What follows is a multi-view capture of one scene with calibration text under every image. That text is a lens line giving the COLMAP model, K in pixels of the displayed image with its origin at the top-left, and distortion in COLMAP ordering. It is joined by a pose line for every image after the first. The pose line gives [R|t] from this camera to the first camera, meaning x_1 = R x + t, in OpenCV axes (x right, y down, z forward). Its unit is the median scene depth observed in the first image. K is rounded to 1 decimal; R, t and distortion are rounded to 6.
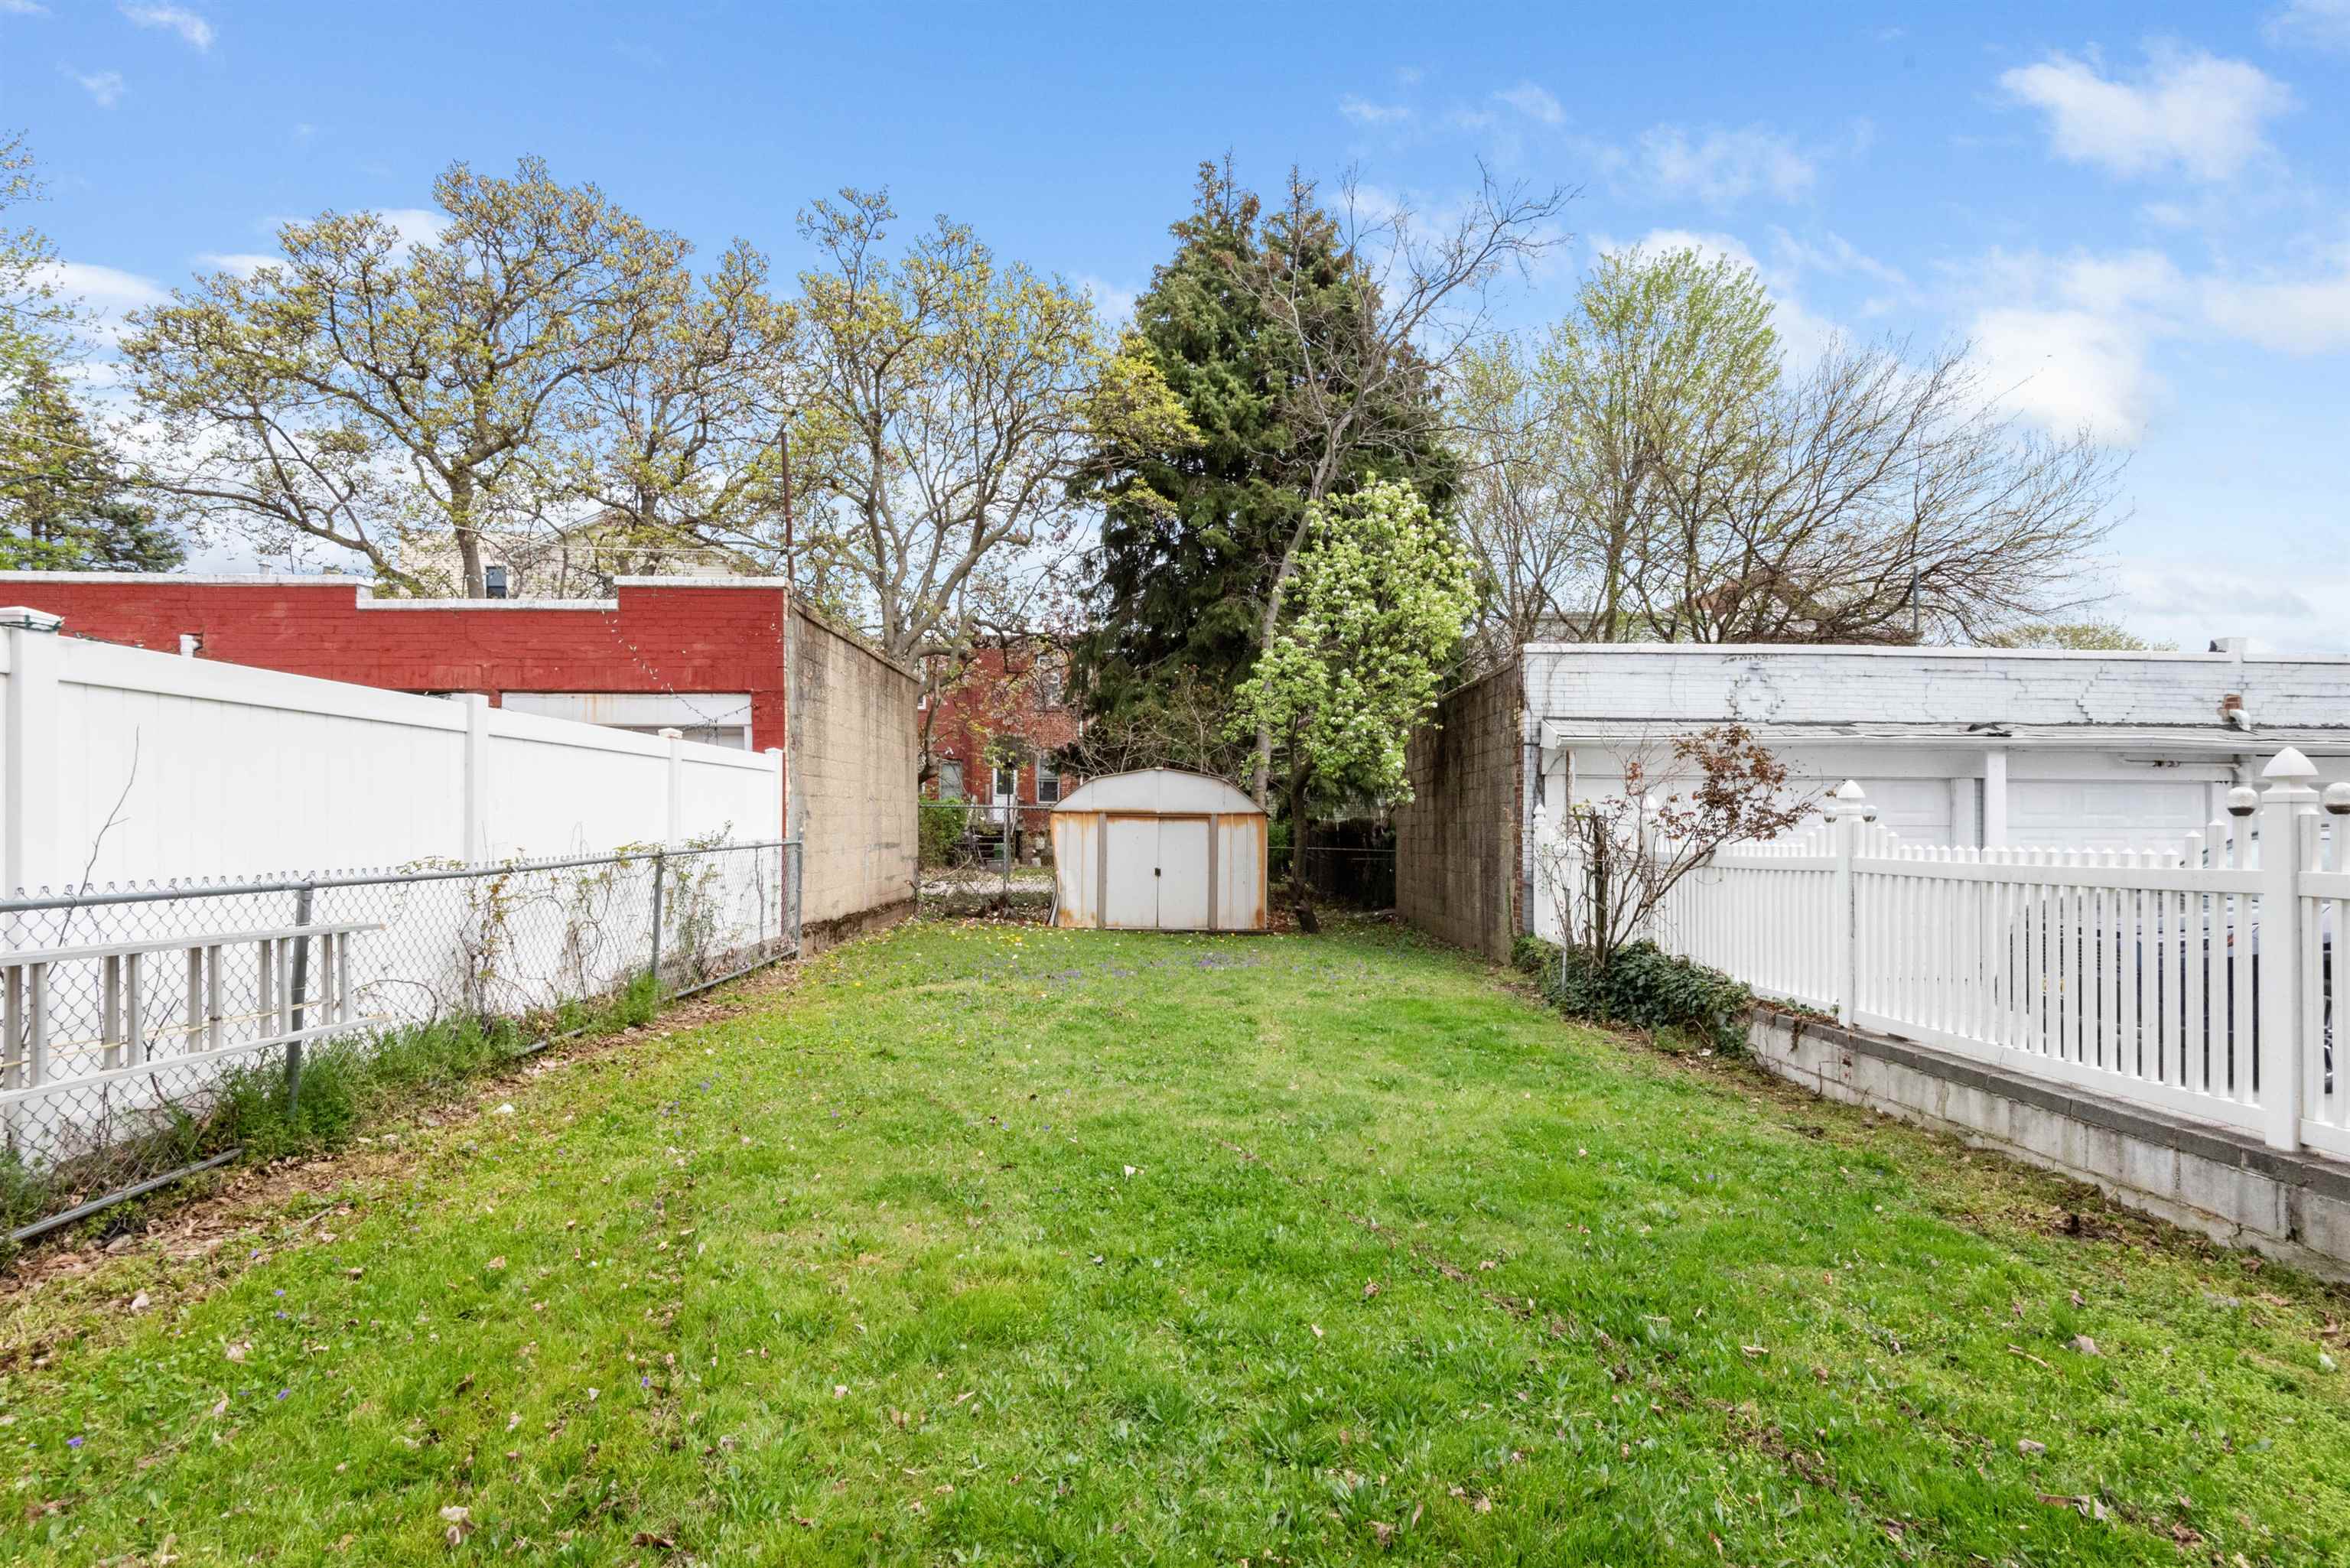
lens RADIAL K [[1091.0, 0, 1175.2], [0, 1091.0, 826.6], [0, 0, 1]] dist [0.030129, -0.018958]
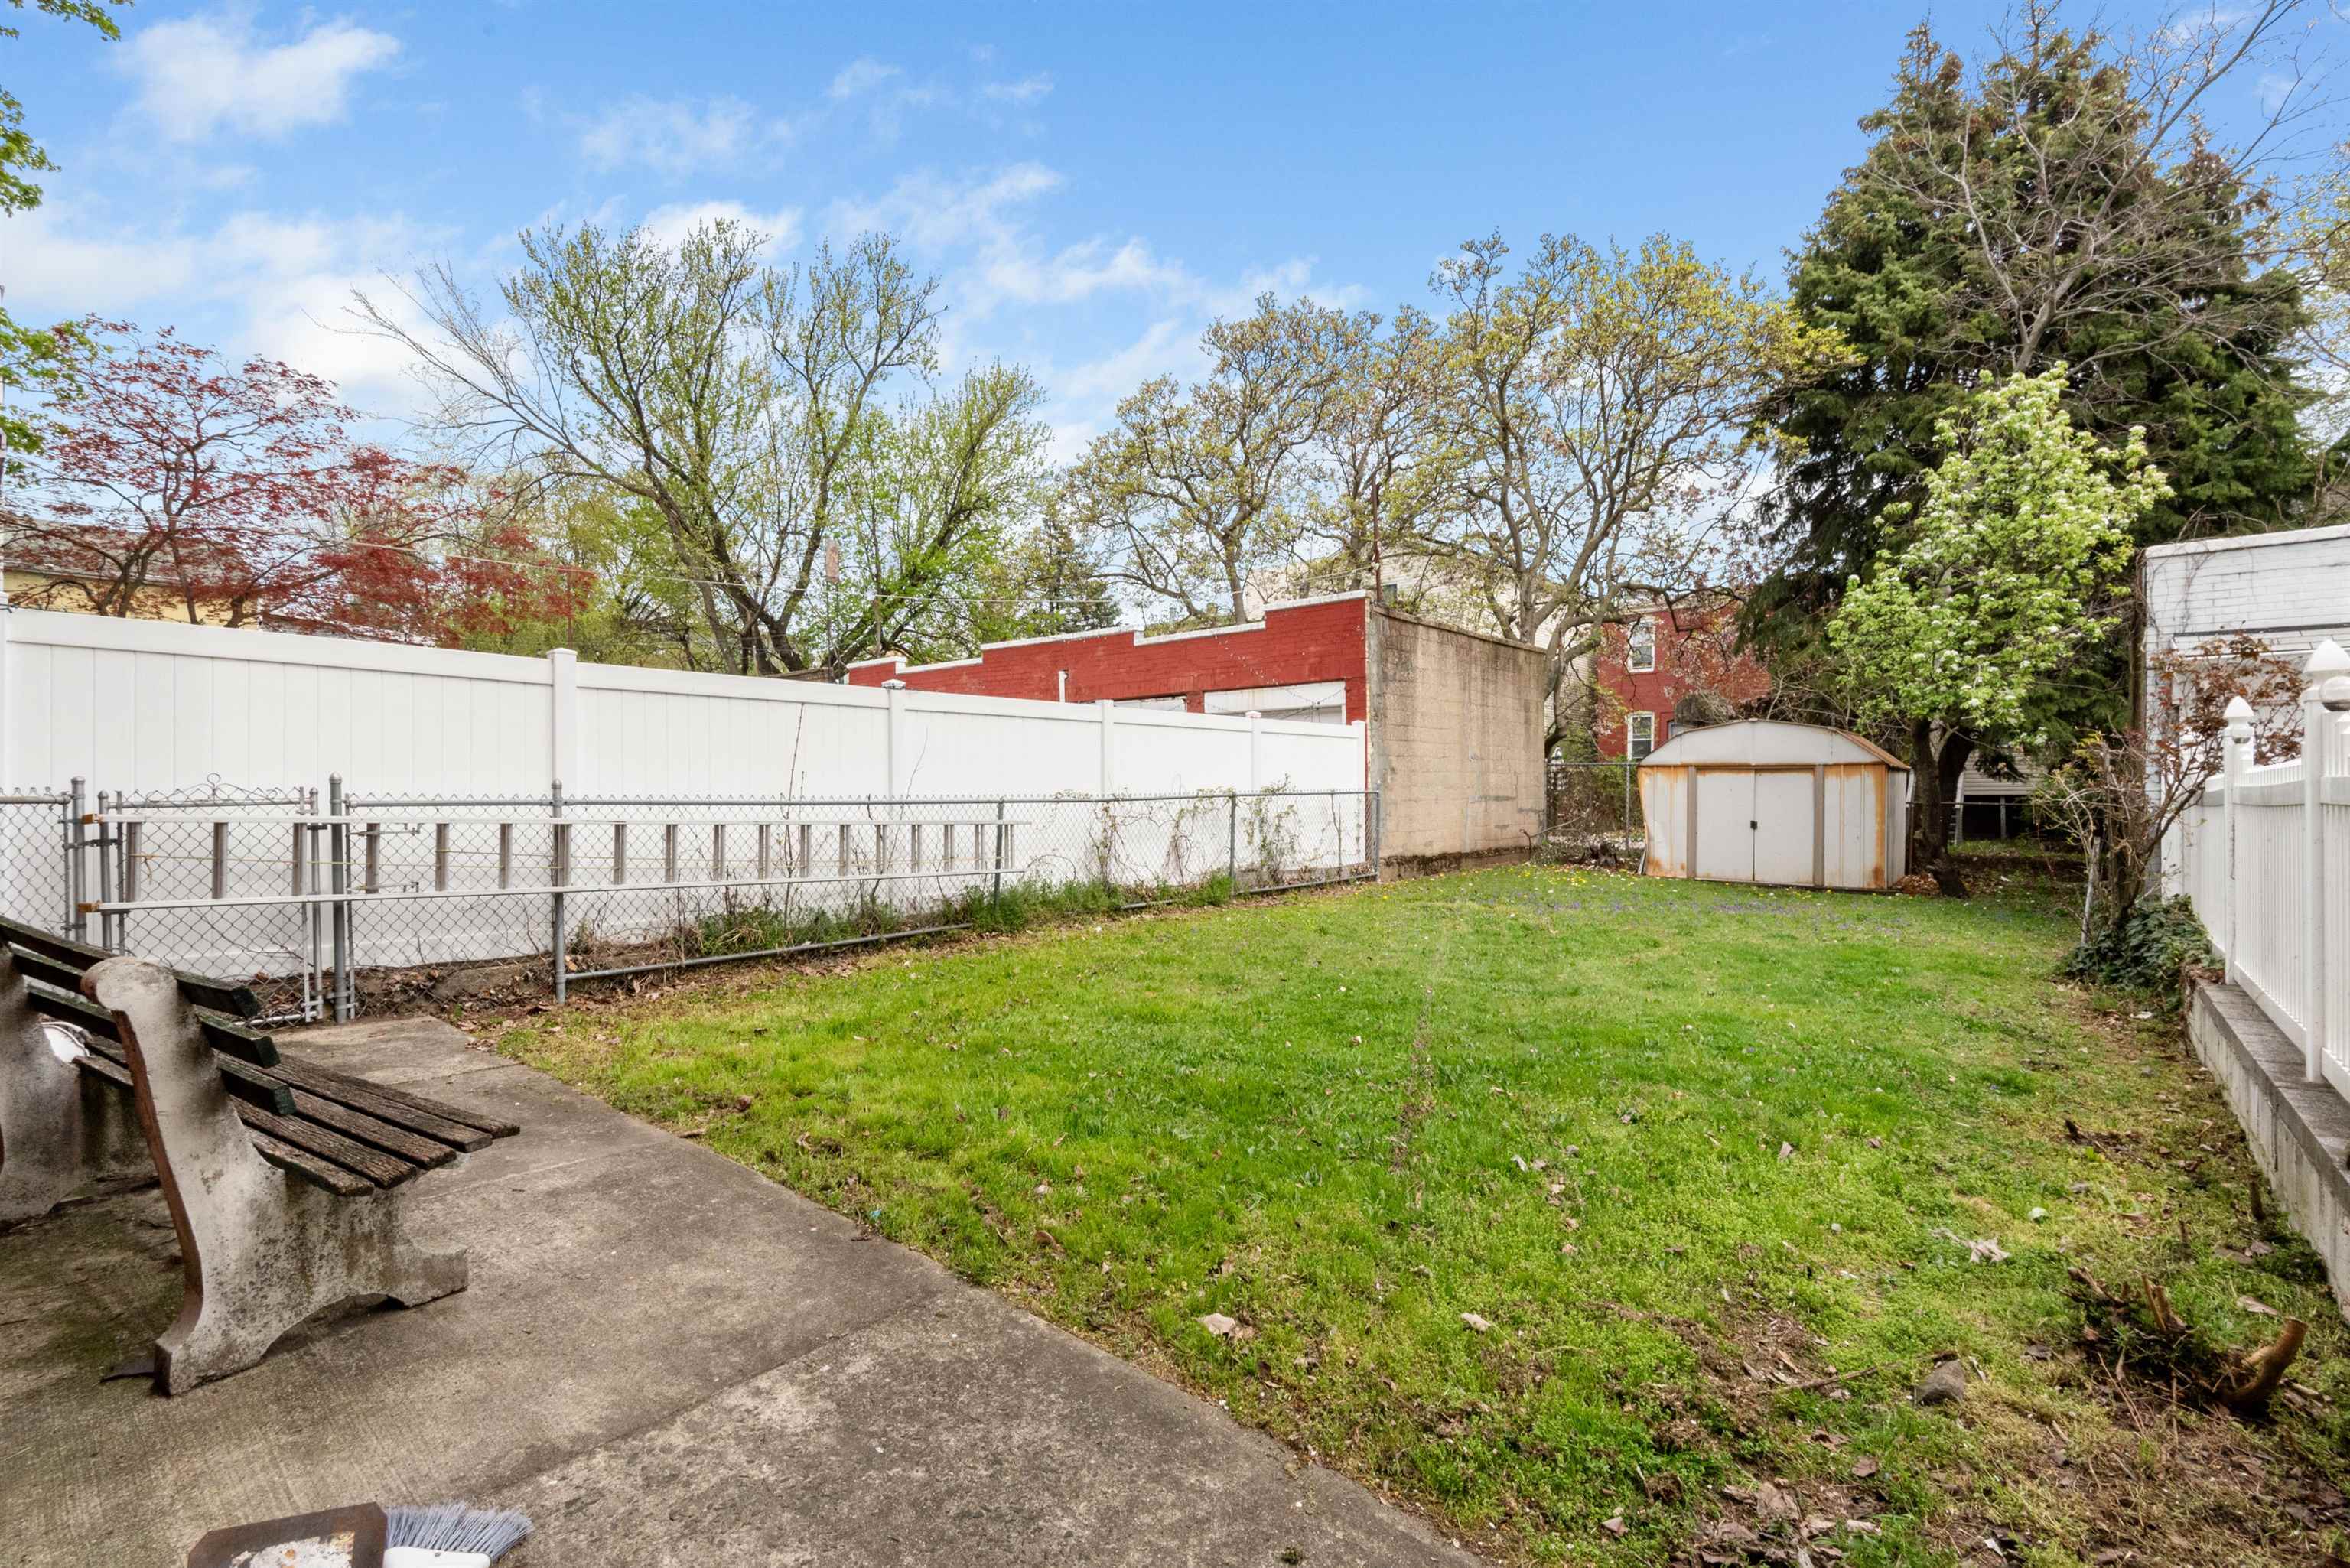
lens RADIAL K [[1091.0, 0, 1175.2], [0, 1091.0, 826.6], [0, 0, 1]] dist [0.030129, -0.018958]
pose [[0.735992, 0.015641, -0.676809, 0.315082], [0.002375, 0.999667, 0.025685, 0.018913], [0.676986, -0.020511, 0.735710, -0.103888]]
